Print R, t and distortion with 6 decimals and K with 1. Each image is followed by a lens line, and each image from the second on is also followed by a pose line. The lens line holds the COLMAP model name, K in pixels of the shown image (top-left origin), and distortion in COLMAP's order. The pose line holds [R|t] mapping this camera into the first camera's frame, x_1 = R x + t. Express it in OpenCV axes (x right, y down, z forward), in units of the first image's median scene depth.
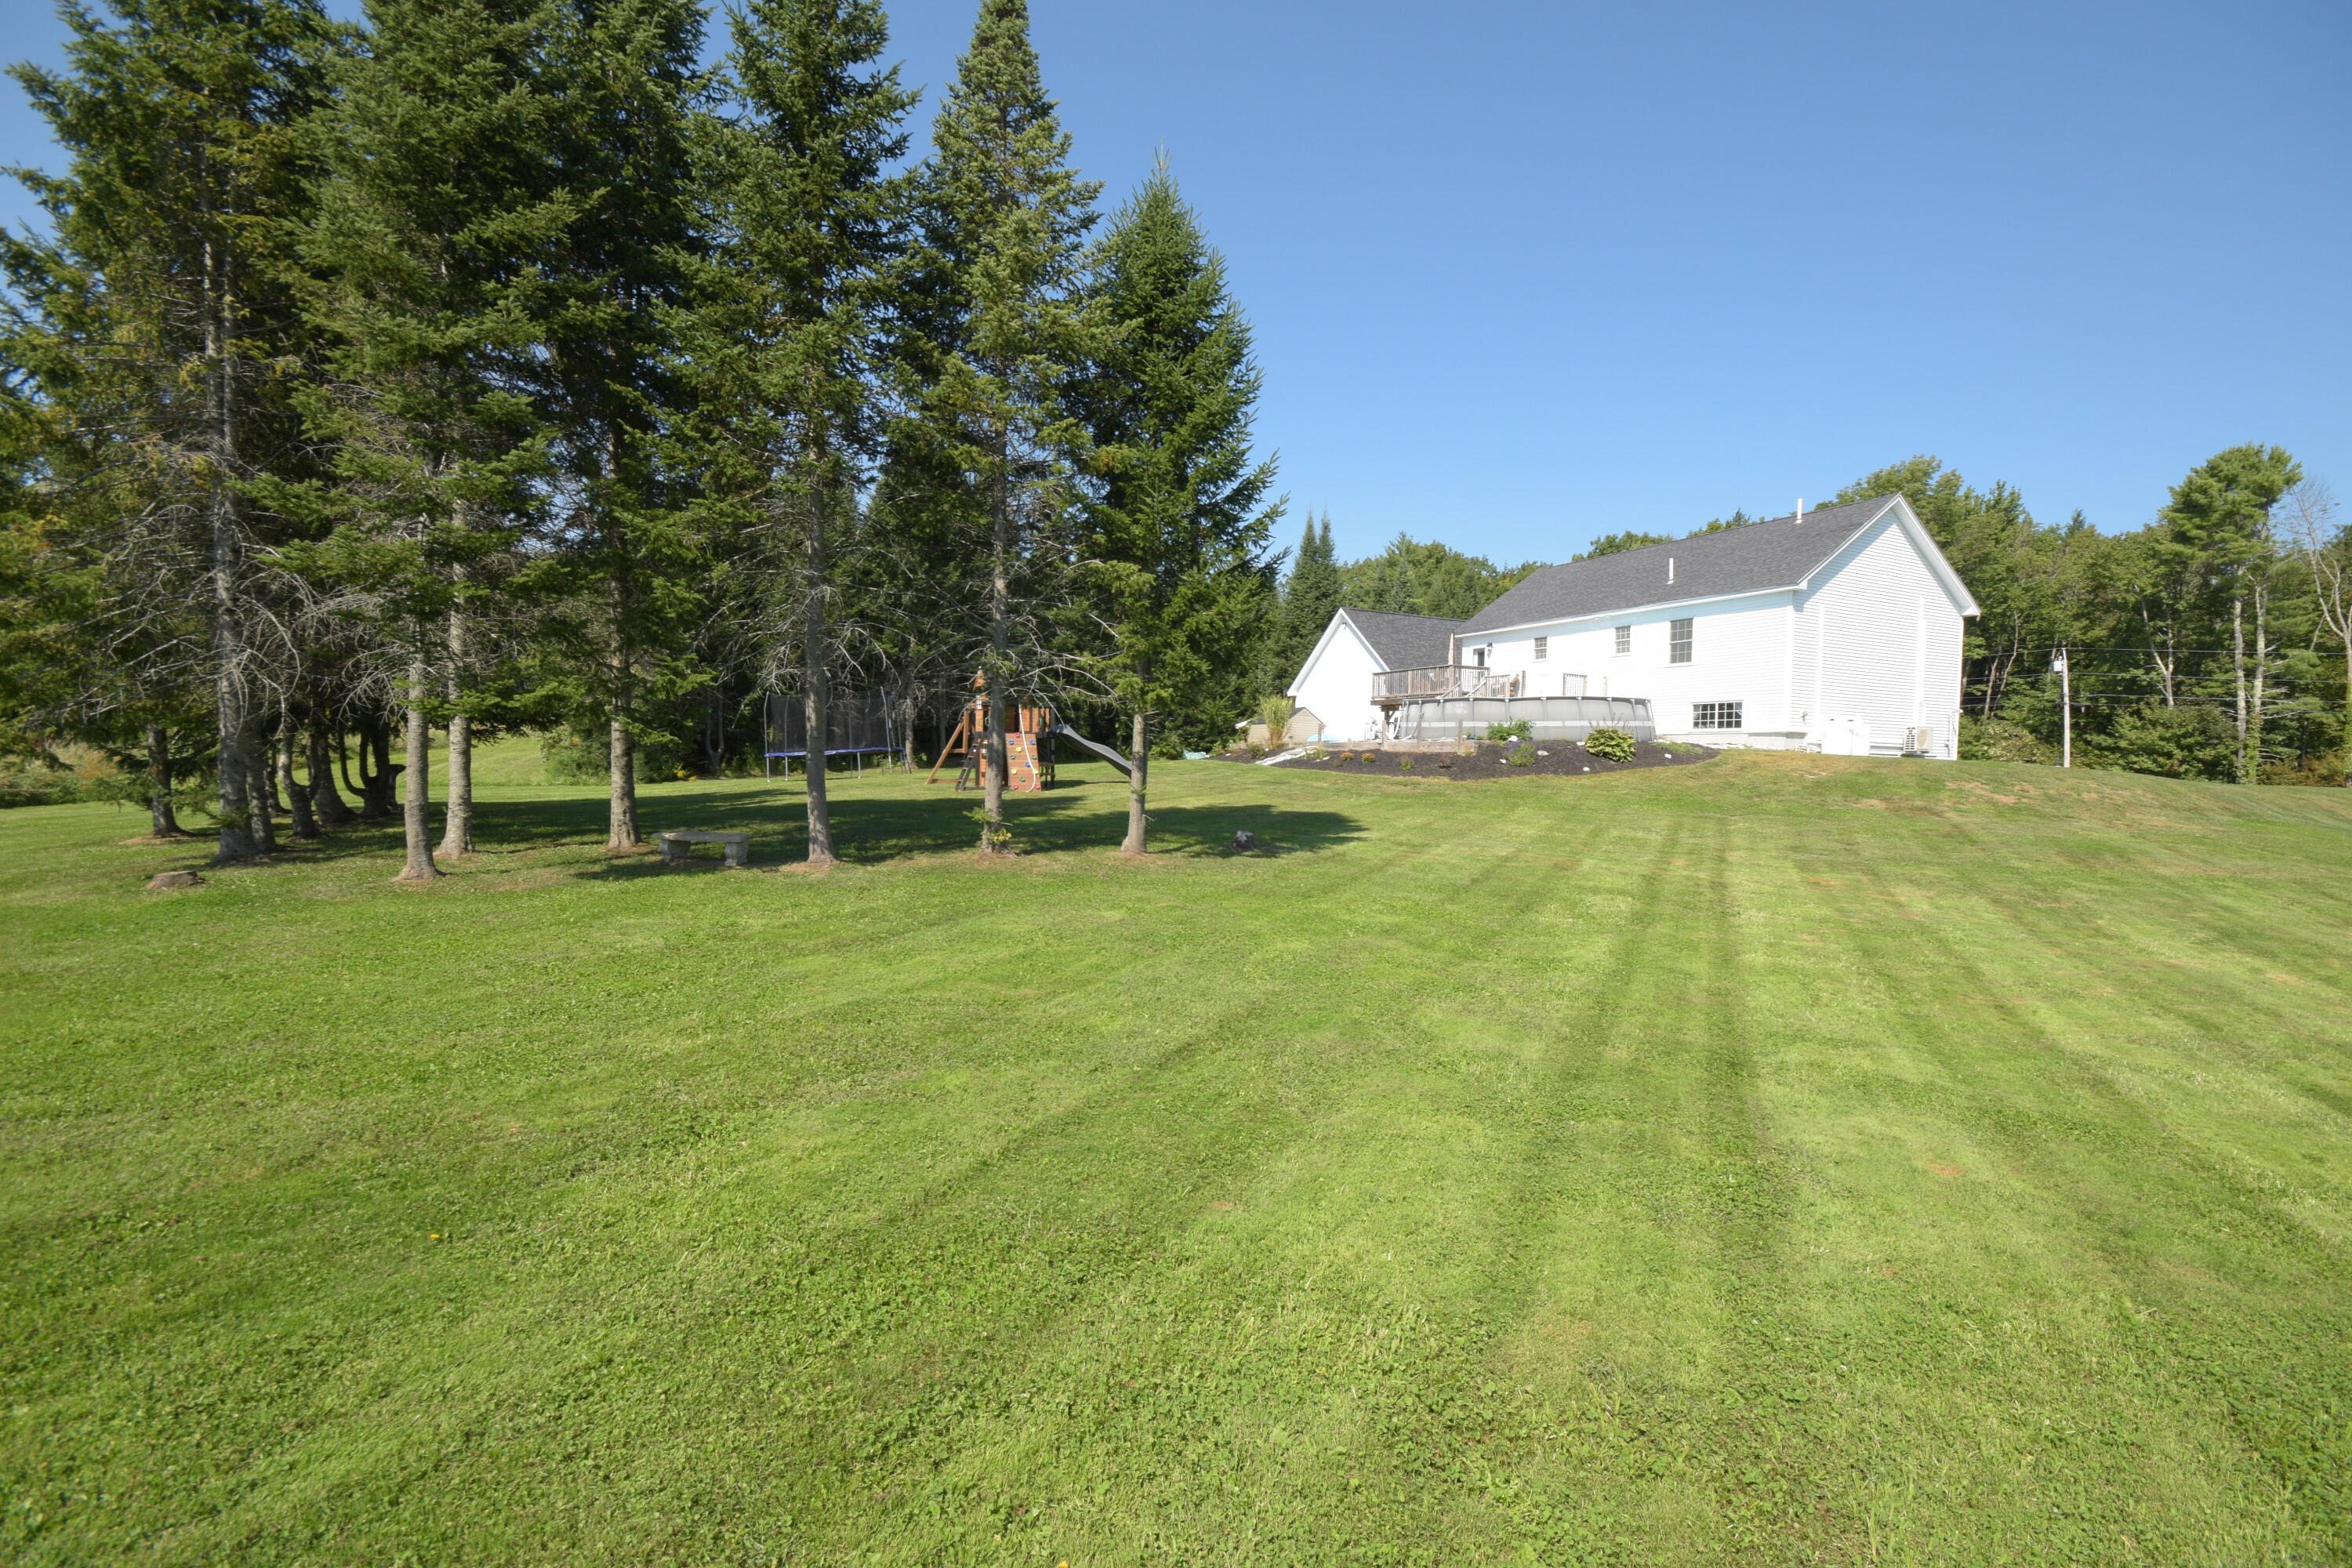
lens RADIAL K [[1022.7, 0, 1174.5], [0, 1022.7, 778.8], [0, 0, 1]] dist [-0.000274, -0.000162]
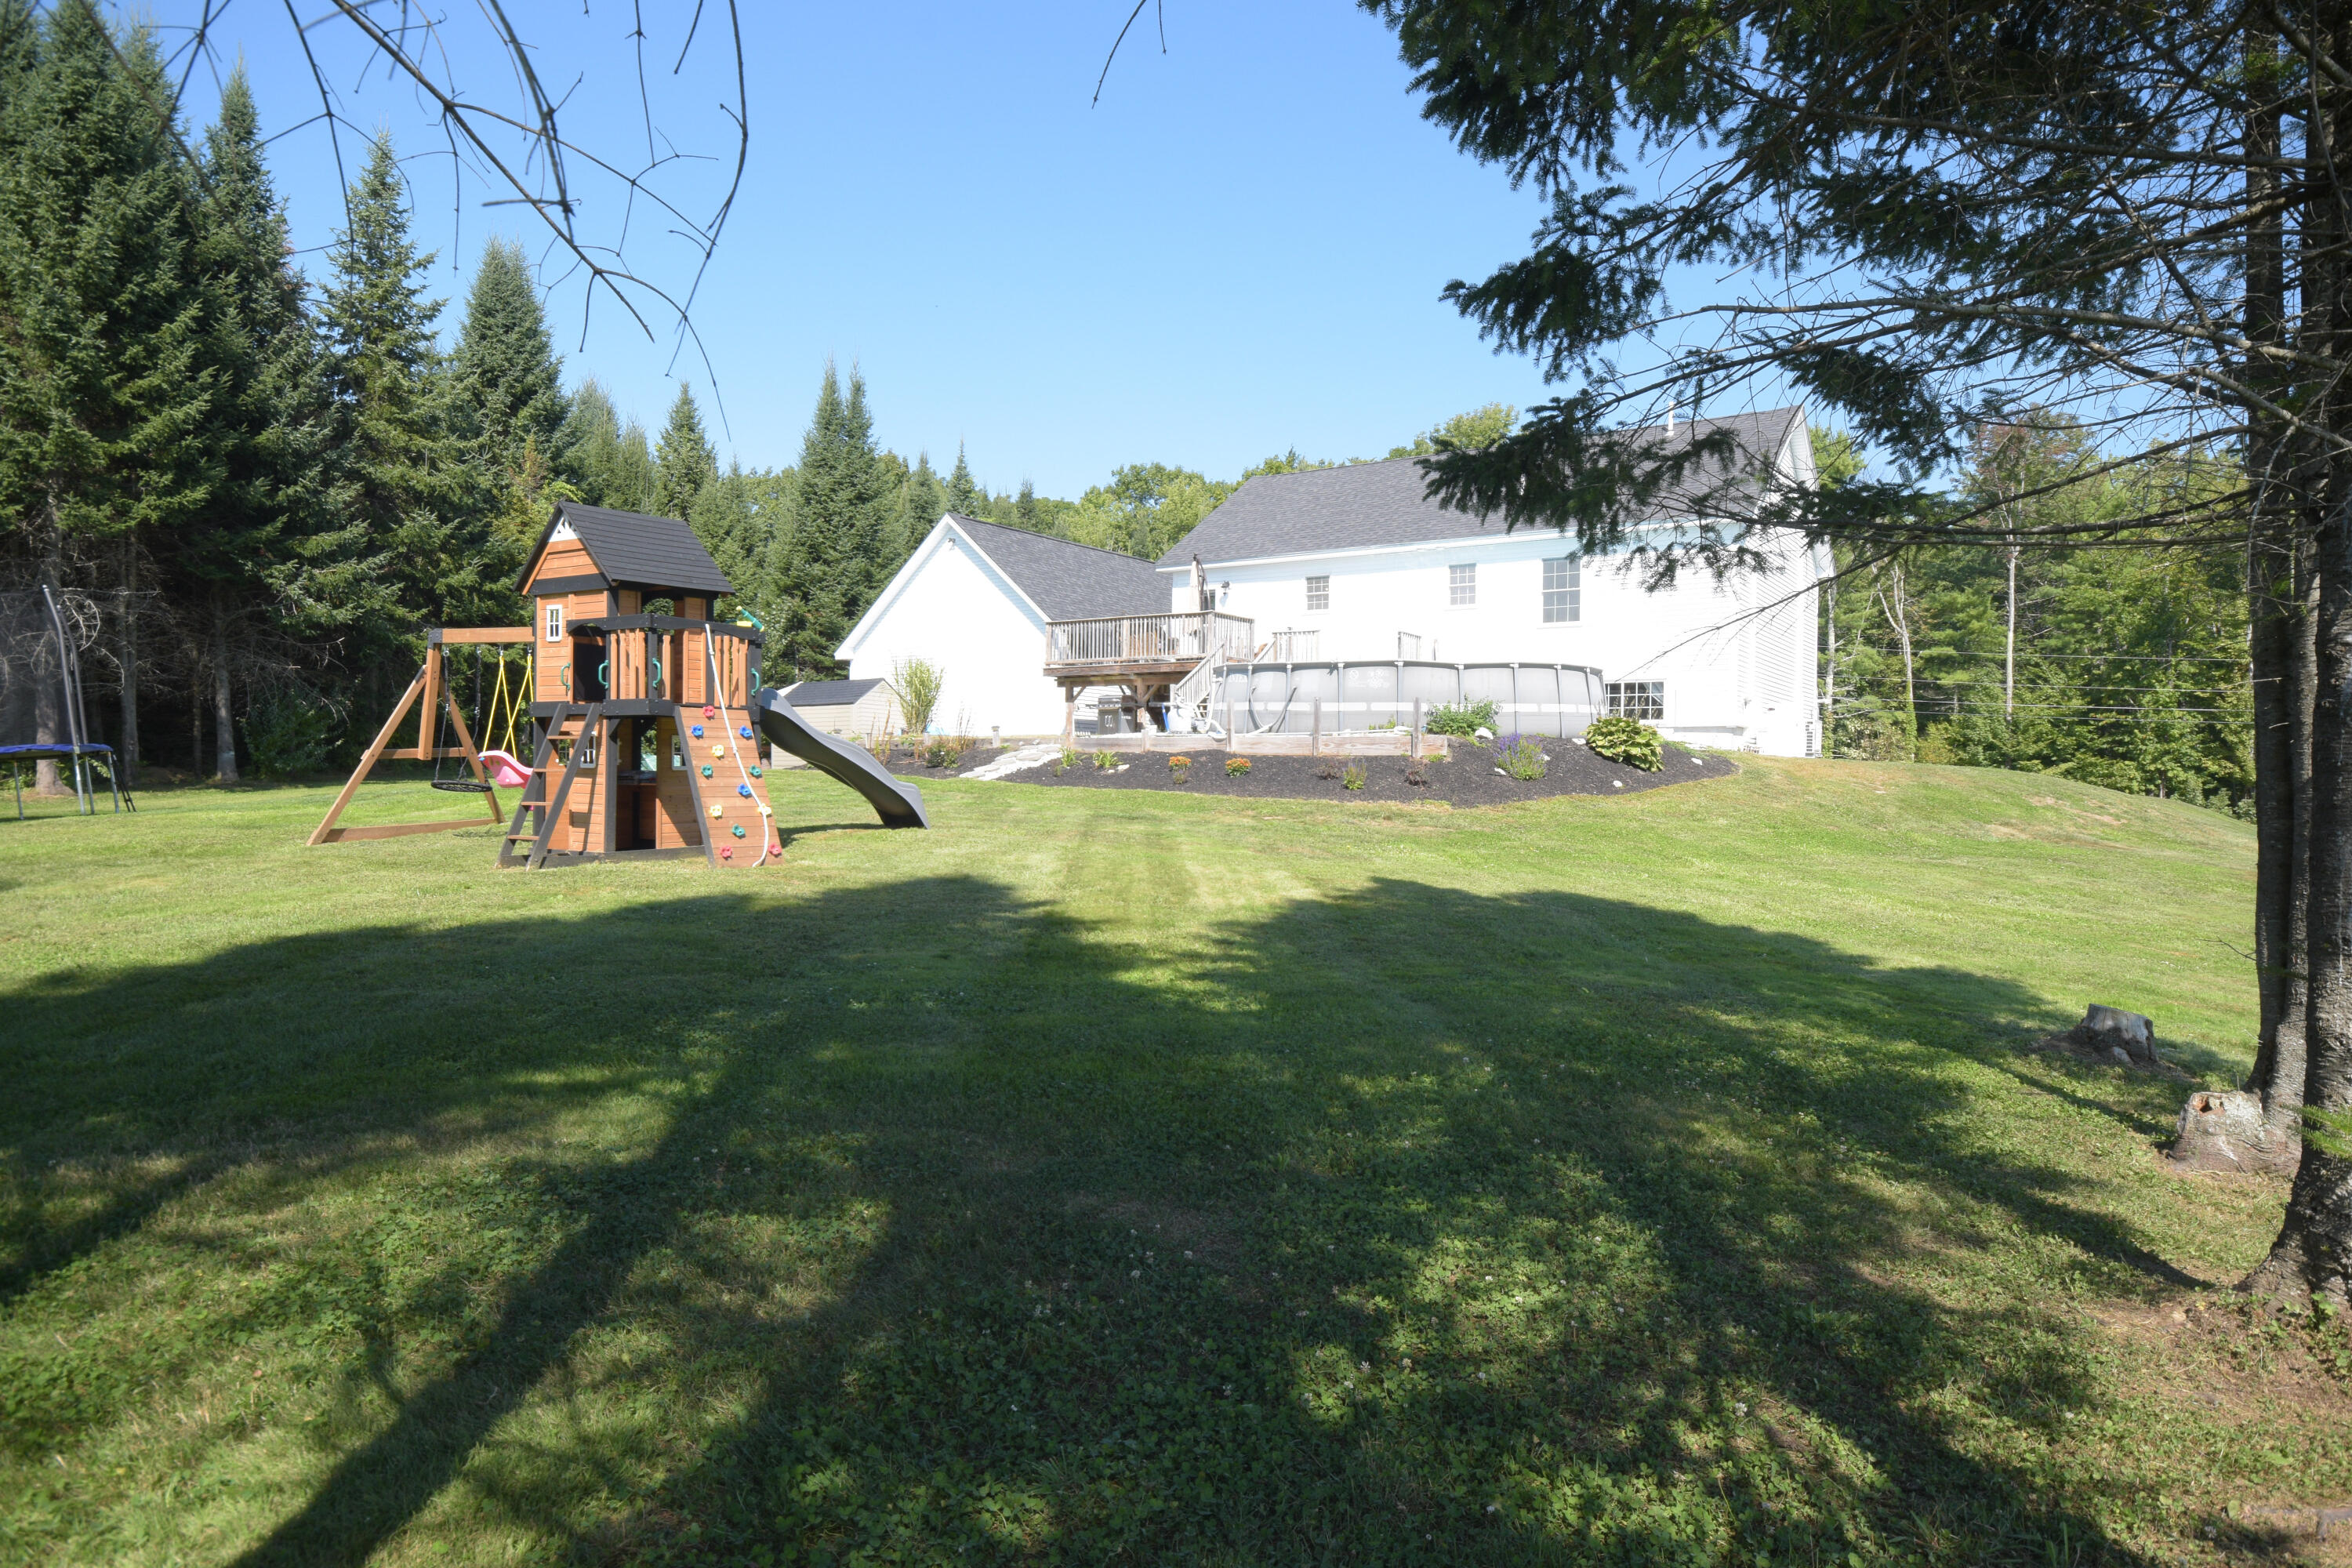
lens RADIAL K [[1394.8, 0, 1177.4], [0, 1394.8, 778.1], [0, 0, 1]] dist [0.003131, 0.000193]
pose [[0.871641, -0.009354, 0.490056, -0.139475], [0.013629, 0.999894, -0.005156, -0.007368], [-0.489956, 0.011173, 0.871676, 0.255394]]
